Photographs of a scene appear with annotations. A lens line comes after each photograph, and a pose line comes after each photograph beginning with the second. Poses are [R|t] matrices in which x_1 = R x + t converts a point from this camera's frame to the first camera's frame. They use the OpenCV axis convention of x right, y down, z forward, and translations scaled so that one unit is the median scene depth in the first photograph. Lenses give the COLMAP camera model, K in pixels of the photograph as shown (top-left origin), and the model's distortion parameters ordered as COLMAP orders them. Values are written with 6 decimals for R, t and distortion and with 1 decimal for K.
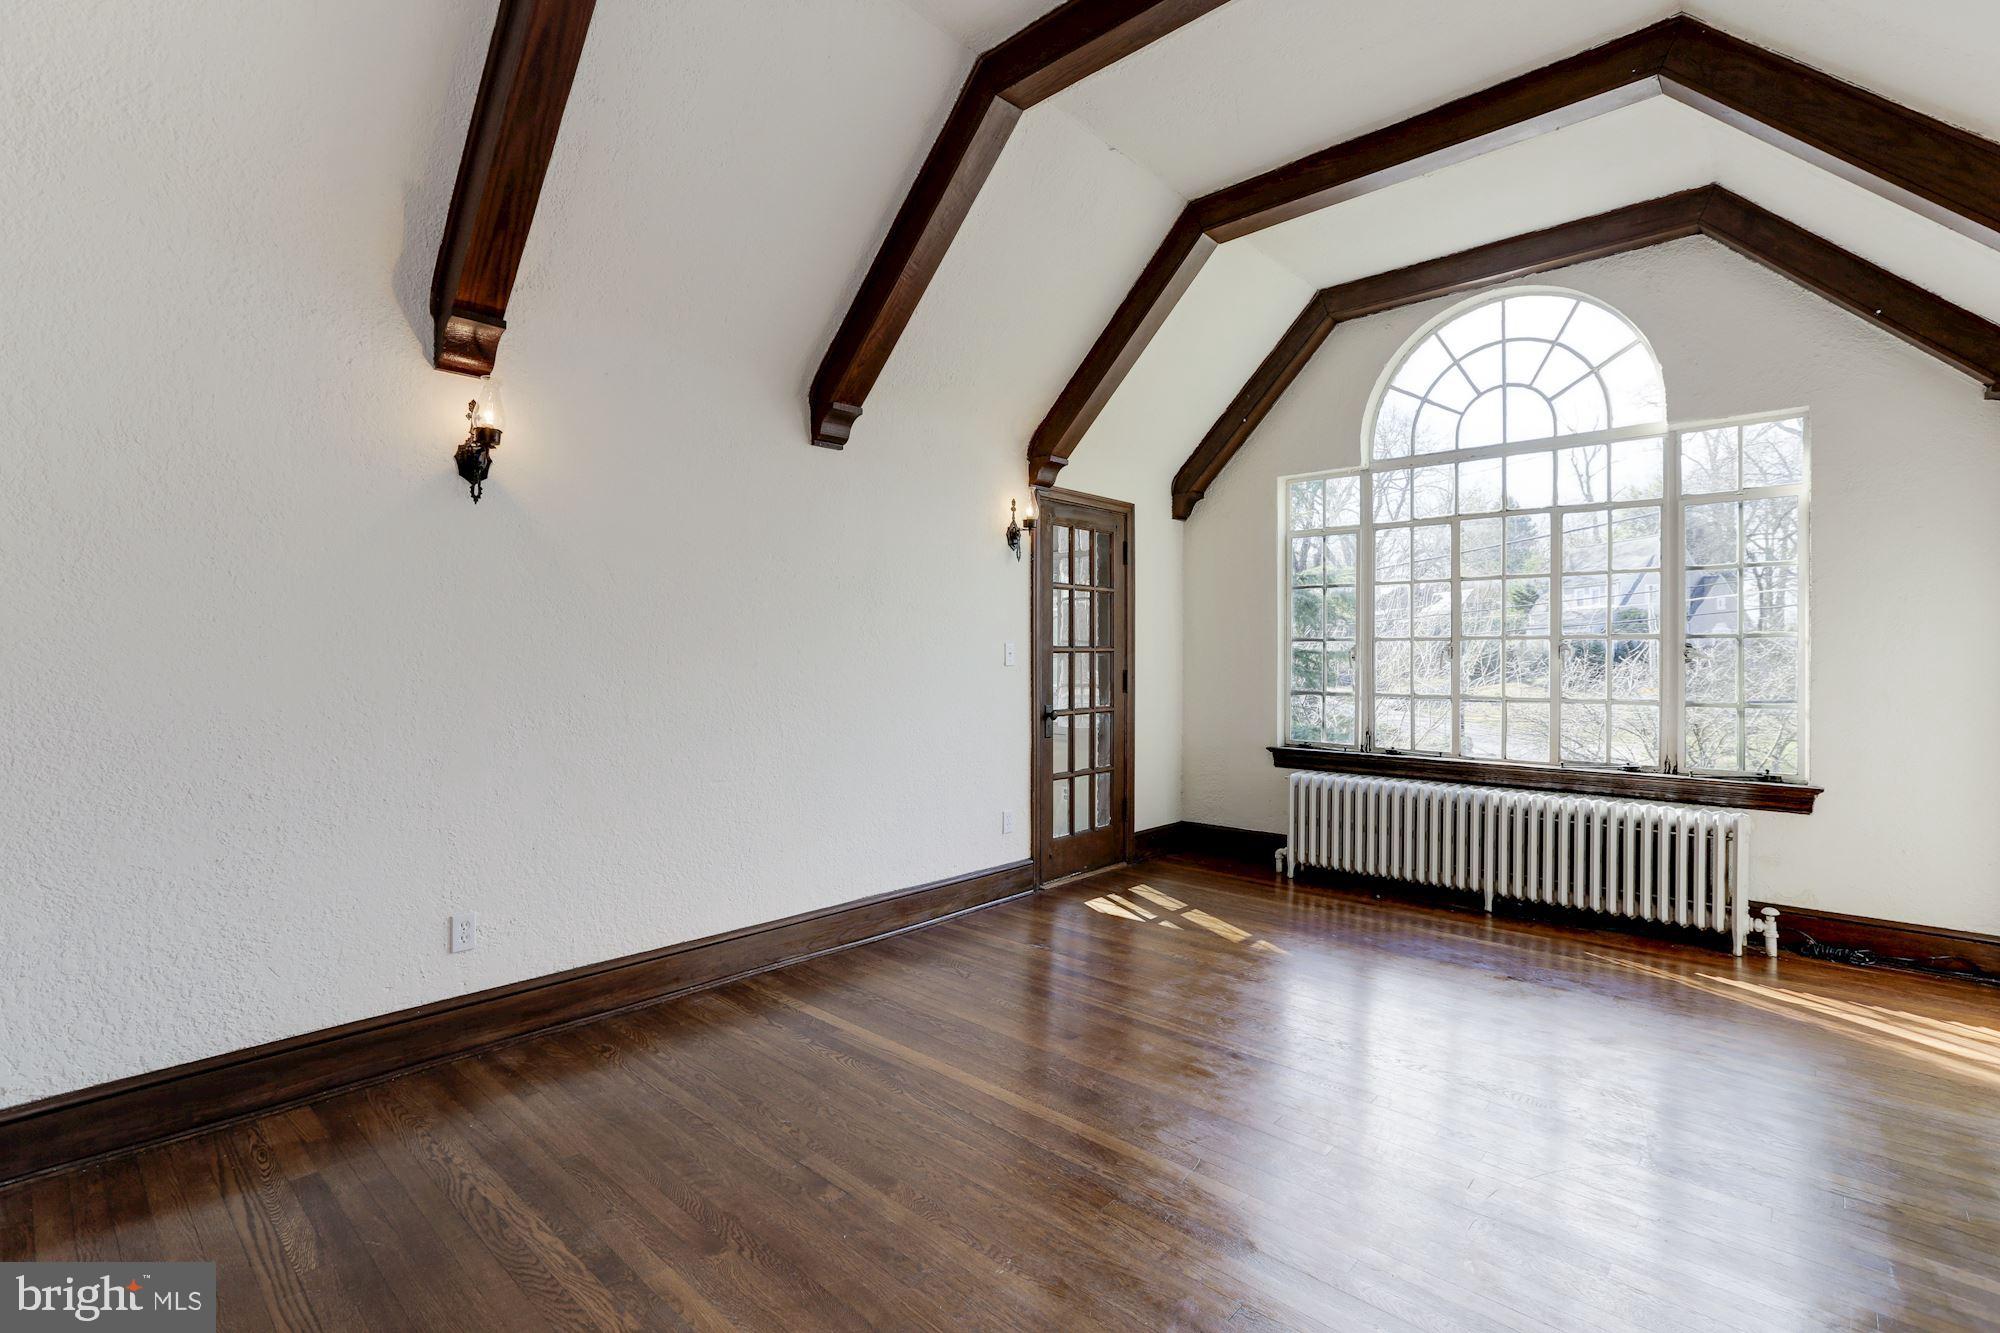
lens RADIAL K [[905.3, 0, 996.7], [0, 905.3, 659.8], [0, 0, 1]] dist [-0.030724, 0.013906]
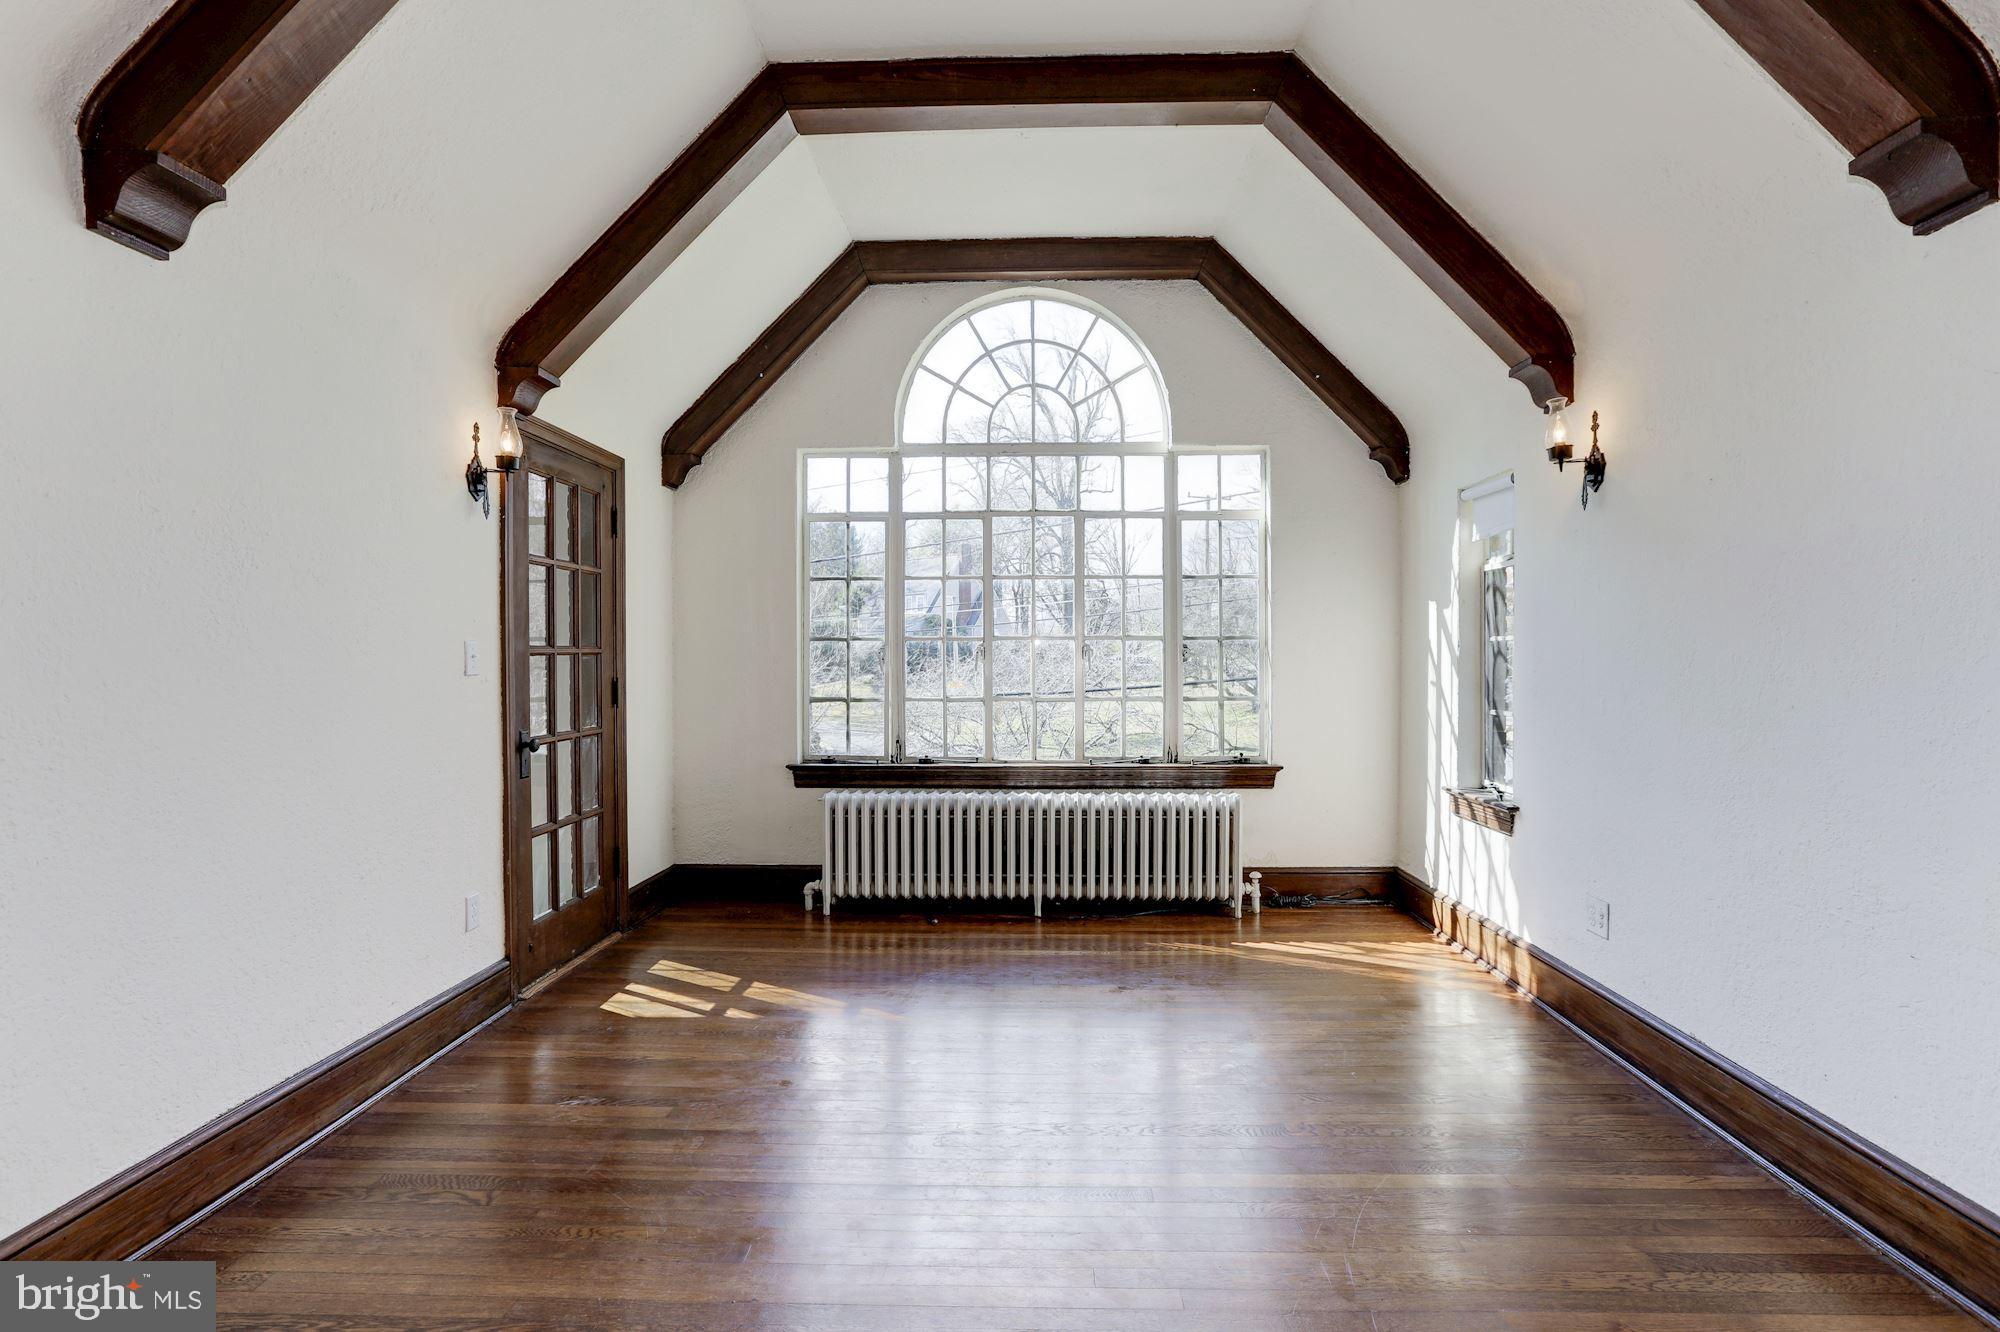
lens RADIAL K [[905.3, 0, 992.3], [0, 905.3, 662.7], [0, 0, 1]] dist [-0.030724, 0.013906]
pose [[0.759148, -0.008415, 0.650864, -0.123911], [0.008745, 0.999958, 0.002728, -0.000555], [-0.650859, 0.003621, 0.759190, 0.263554]]
